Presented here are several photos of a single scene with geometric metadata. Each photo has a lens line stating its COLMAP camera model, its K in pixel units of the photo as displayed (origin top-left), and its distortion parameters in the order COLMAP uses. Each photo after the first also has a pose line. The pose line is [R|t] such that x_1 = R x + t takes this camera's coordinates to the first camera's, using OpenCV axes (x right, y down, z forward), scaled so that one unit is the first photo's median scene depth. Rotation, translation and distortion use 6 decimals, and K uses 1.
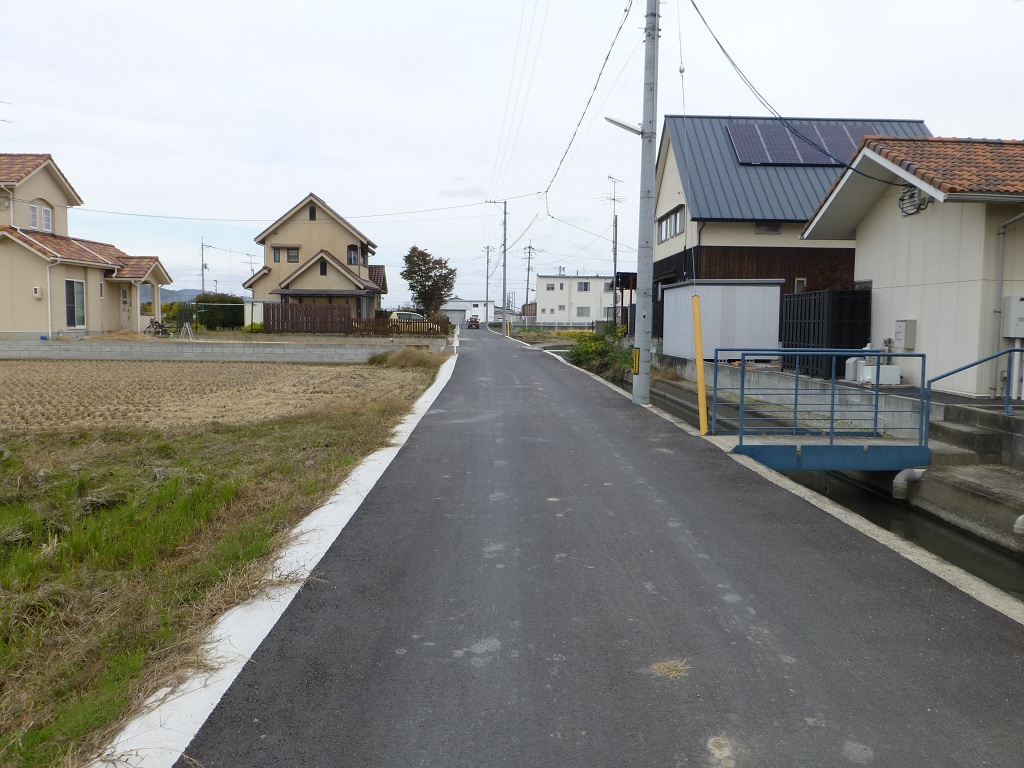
lens RADIAL K [[813.1, 0, 511.1], [0, 813.1, 386.1], [0, 0, 1]] dist [-0.009618, -0.010817]
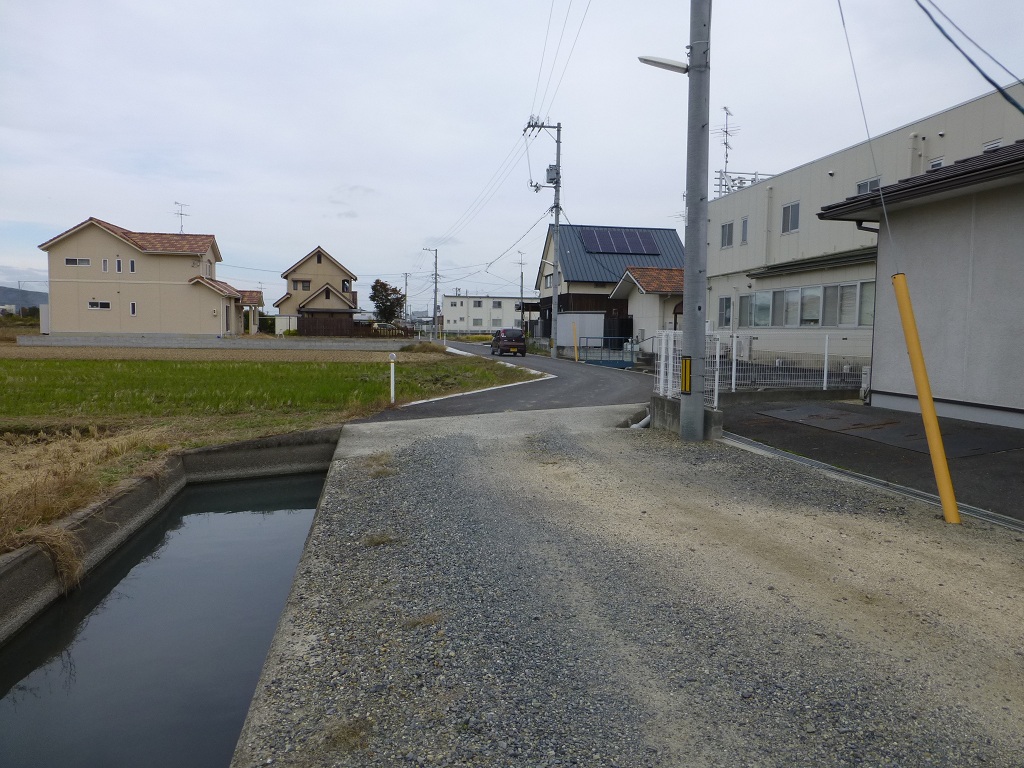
lens RADIAL K [[717.4, 0, 513.6], [0, 717.4, 382.5], [0, 0, 1]] dist [-0.010361, -0.002317]
pose [[0.985602, -0.009673, 0.168802, -0.112682], [0.010577, 0.999934, -0.004458, 0.032563], [-0.168748, 0.006179, 0.985640, -0.405128]]
